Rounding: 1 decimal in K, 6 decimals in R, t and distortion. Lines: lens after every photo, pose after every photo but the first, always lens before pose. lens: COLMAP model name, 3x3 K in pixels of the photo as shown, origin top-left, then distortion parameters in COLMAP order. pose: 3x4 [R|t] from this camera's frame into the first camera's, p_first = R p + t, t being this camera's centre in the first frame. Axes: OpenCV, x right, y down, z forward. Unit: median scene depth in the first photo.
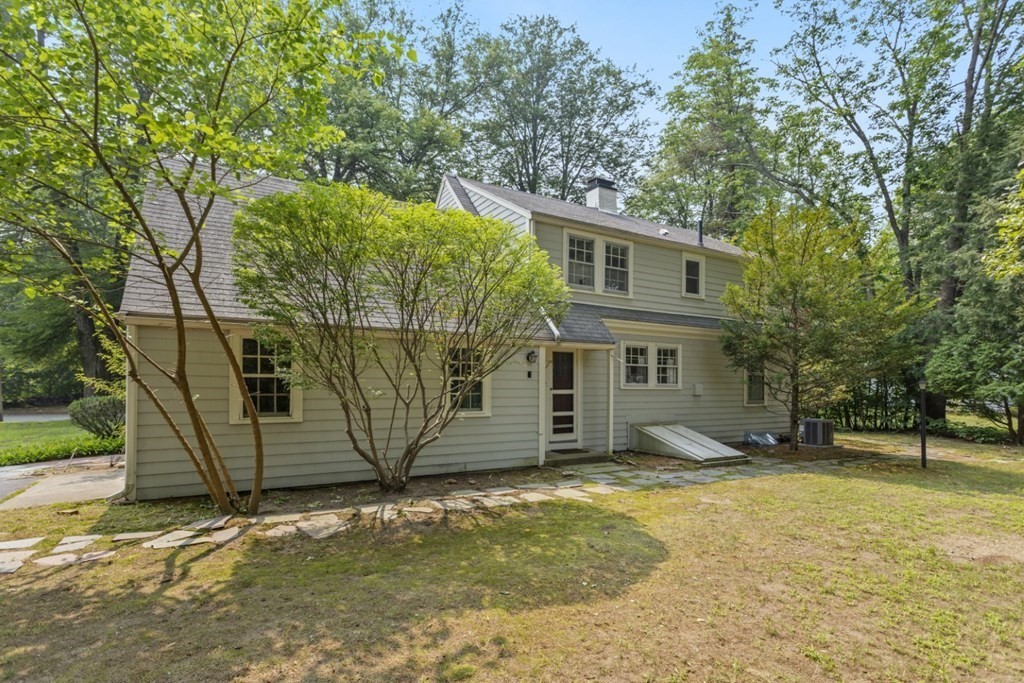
lens RADIAL K [[494.4, 0, 514.2], [0, 494.4, 387.5], [0, 0, 1]] dist [-0.001794, 0.000137]
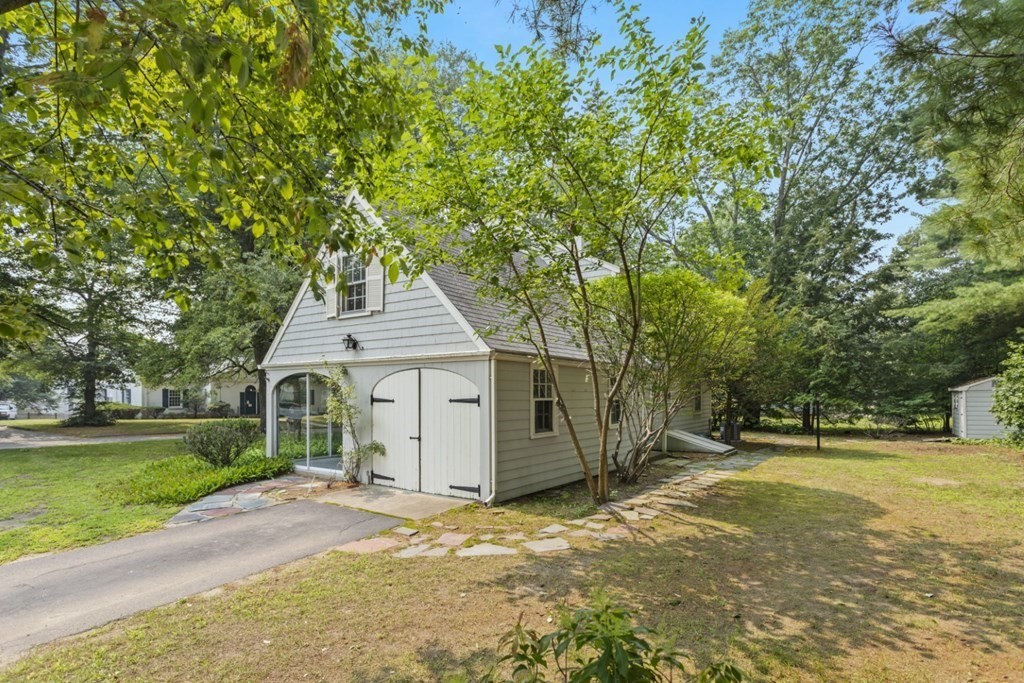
lens RADIAL K [[508.4, 0, 515.3], [0, 508.4, 376.1], [0, 0, 1]] dist [-0.000919, 0.015160]
pose [[0.917874, 0.005020, 0.396839, -0.798352], [0.010799, 0.999234, -0.037617, -0.025261], [-0.396724, 0.038813, 0.917117, -0.127469]]
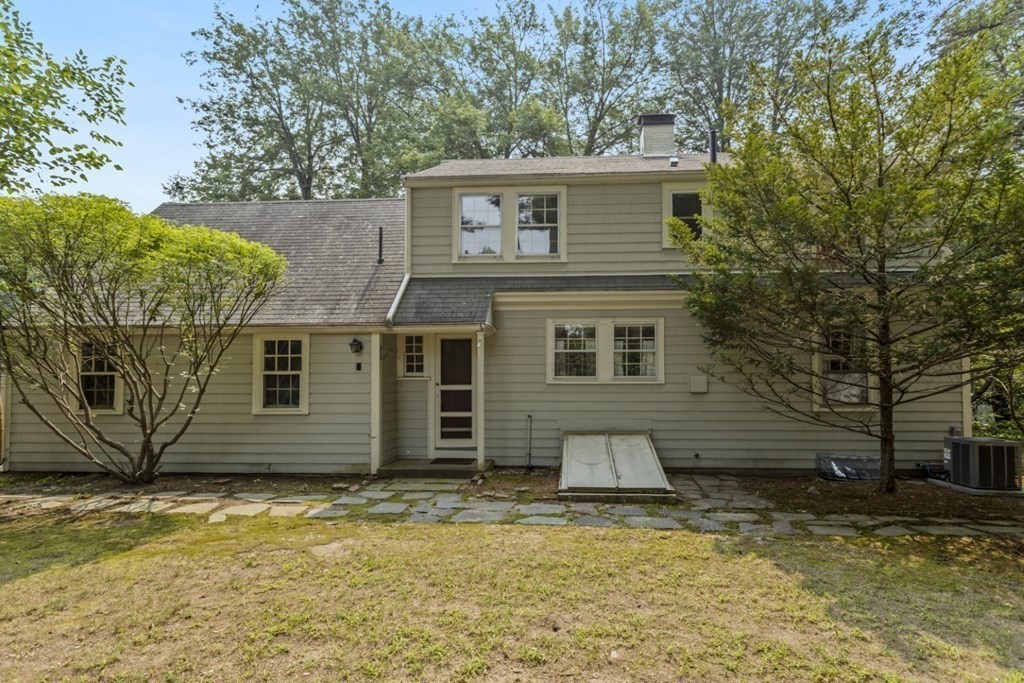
lens RADIAL K [[508.4, 0, 515.3], [0, 508.4, 376.1], [0, 0, 1]] dist [-0.000919, 0.015160]
pose [[0.842764, -0.011775, -0.538154, 0.724158], [0.003711, 0.999864, -0.016065, 0.004420], [0.538270, 0.011542, 0.842694, 0.395693]]
